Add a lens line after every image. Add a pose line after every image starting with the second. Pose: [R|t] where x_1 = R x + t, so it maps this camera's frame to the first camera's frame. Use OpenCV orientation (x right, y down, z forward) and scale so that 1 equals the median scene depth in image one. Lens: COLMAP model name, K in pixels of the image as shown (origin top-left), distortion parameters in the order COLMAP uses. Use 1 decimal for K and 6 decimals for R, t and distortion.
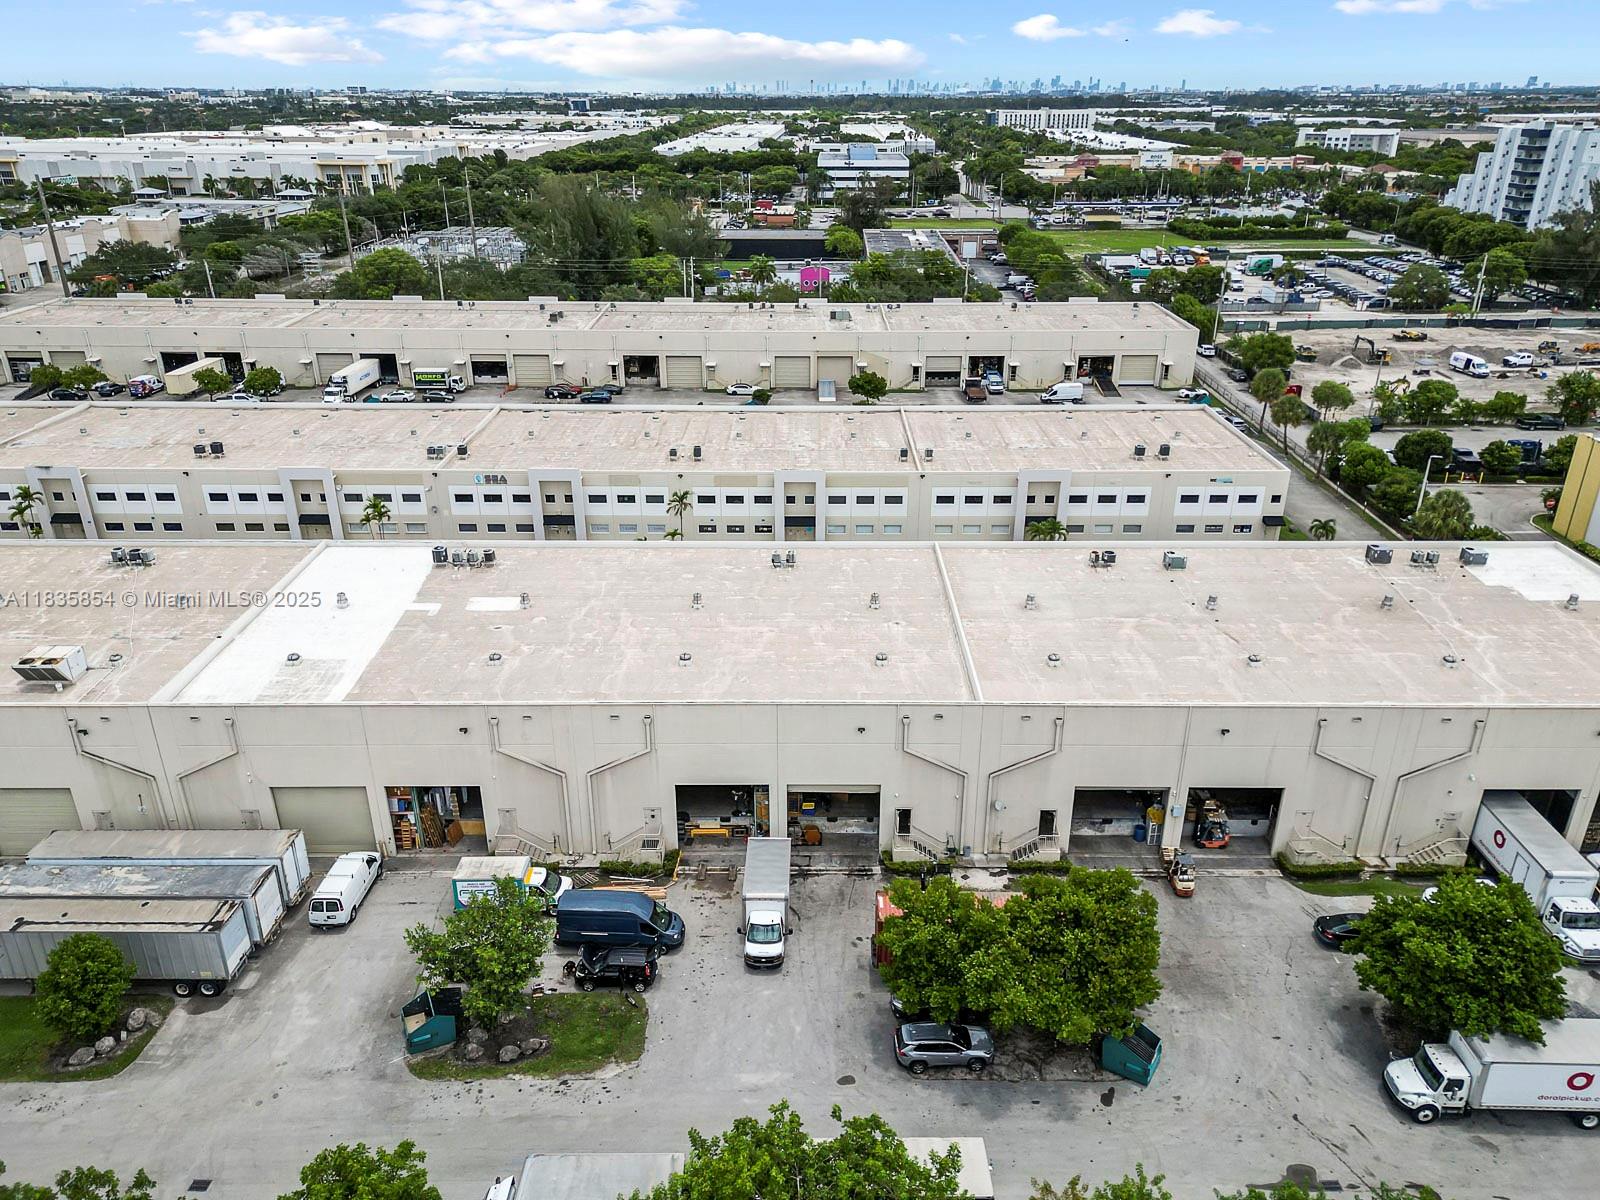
lens RADIAL K [[1164.9, 0, 800.0], [0, 1164.9, 600.0], [0, 0, 1]] dist [0.079109, -0.066285]
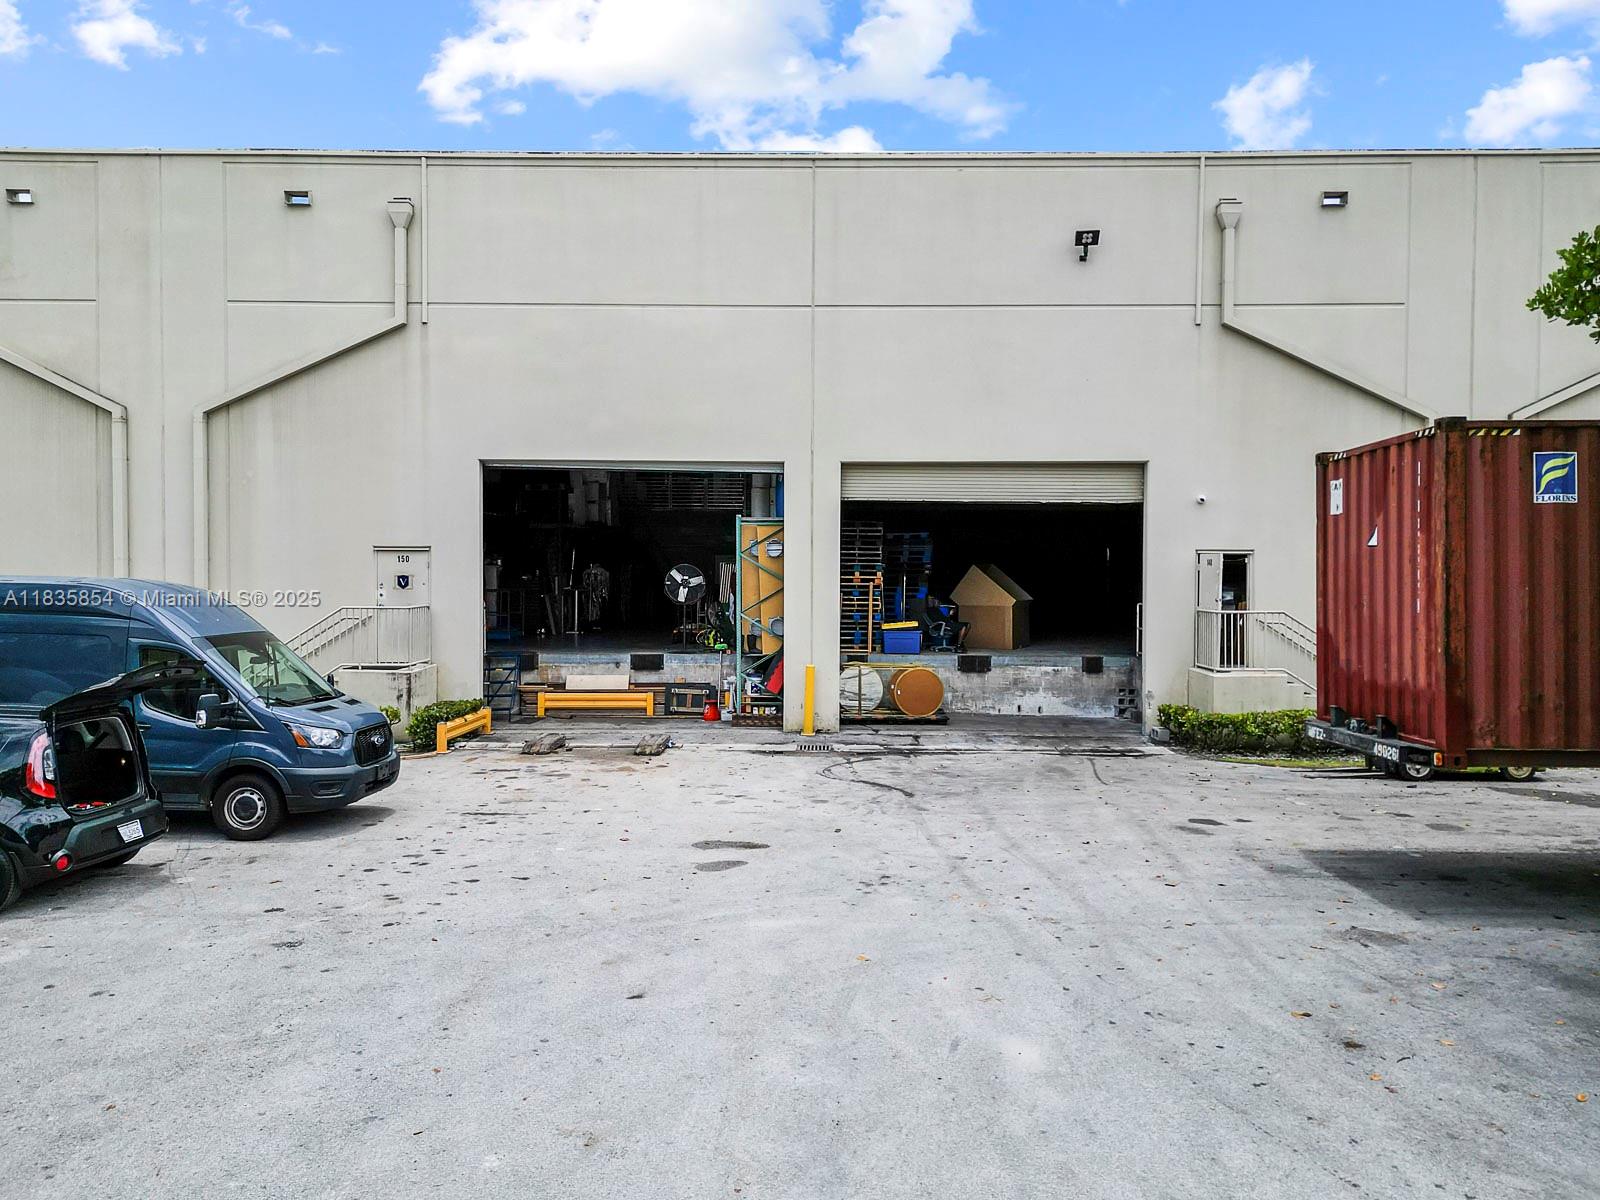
lens RADIAL K [[1164.9, 0, 800.0], [0, 1164.9, 600.0], [0, 0, 1]] dist [0.079109, -0.066285]
pose [[0.999923, 0.011397, -0.004904, -0.020248], [-0.012403, 0.928974, -0.369937, 0.300789], [0.000340, 0.369969, 0.929044, 0.713923]]
